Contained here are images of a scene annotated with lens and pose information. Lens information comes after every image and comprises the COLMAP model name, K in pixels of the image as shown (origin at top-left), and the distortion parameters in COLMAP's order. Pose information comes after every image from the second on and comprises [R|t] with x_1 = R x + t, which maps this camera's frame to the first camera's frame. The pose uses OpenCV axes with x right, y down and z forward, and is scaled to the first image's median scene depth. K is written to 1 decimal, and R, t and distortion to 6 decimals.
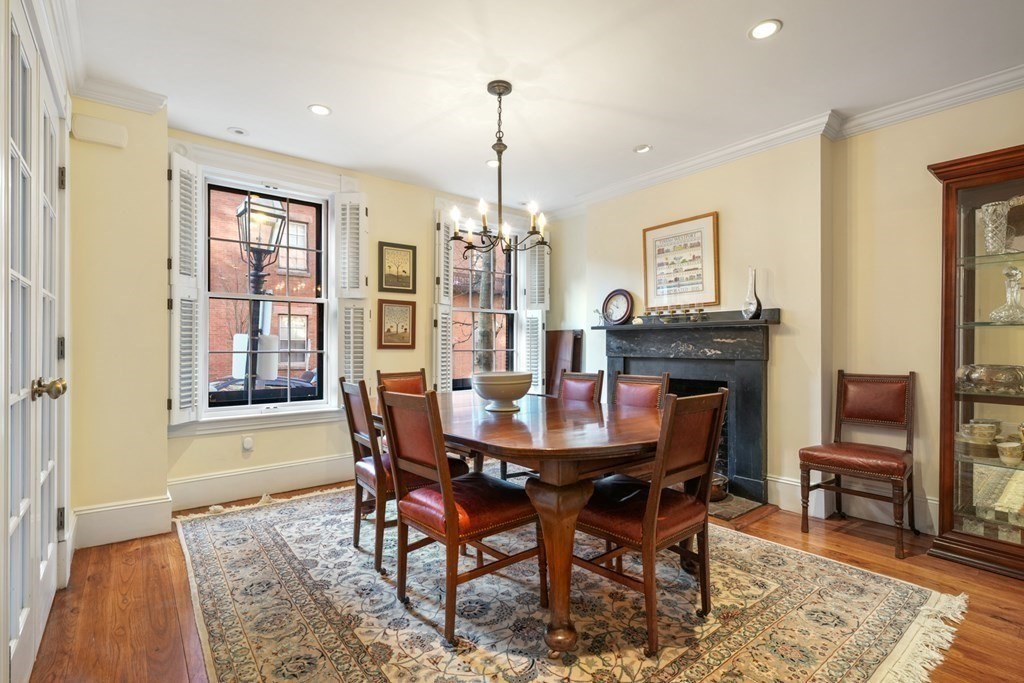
lens RADIAL K [[476.8, 0, 514.1], [0, 476.8, 344.0], [0, 0, 1]] dist [0.000290, -0.000207]
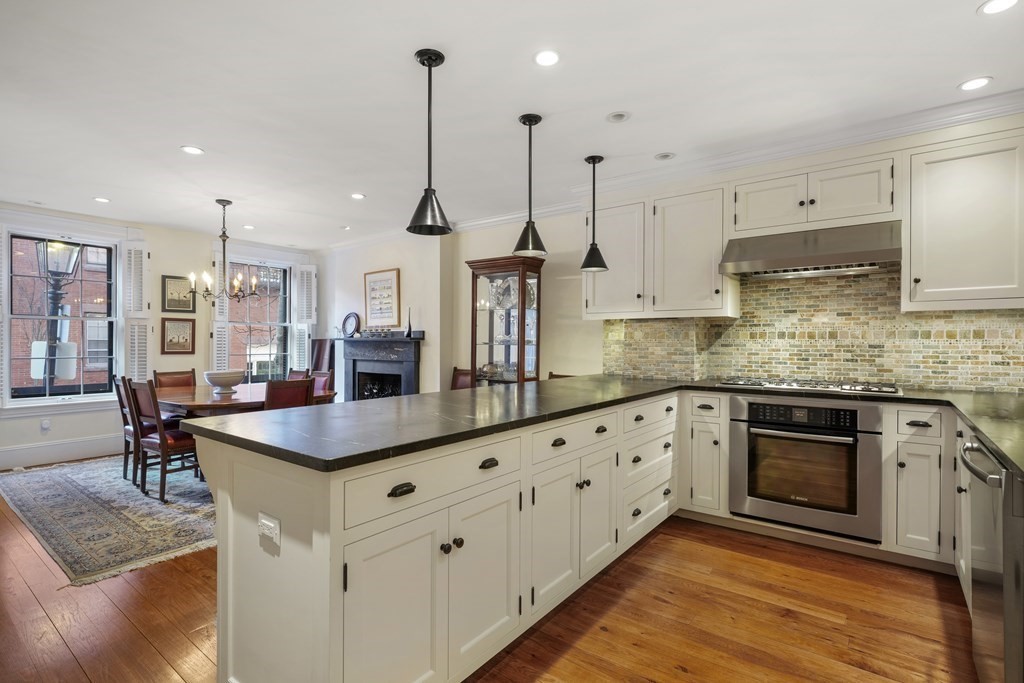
lens RADIAL K [[496.8, 0, 508.6], [0, 496.8, 342.4], [0, 0, 1]] dist [0.002420, 0.000848]
pose [[0.971917, 0.001739, 0.235316, 0.362667], [-0.002344, 0.999995, 0.002293, -0.031666], [-0.235311, -0.002780, 0.971916, -0.643315]]
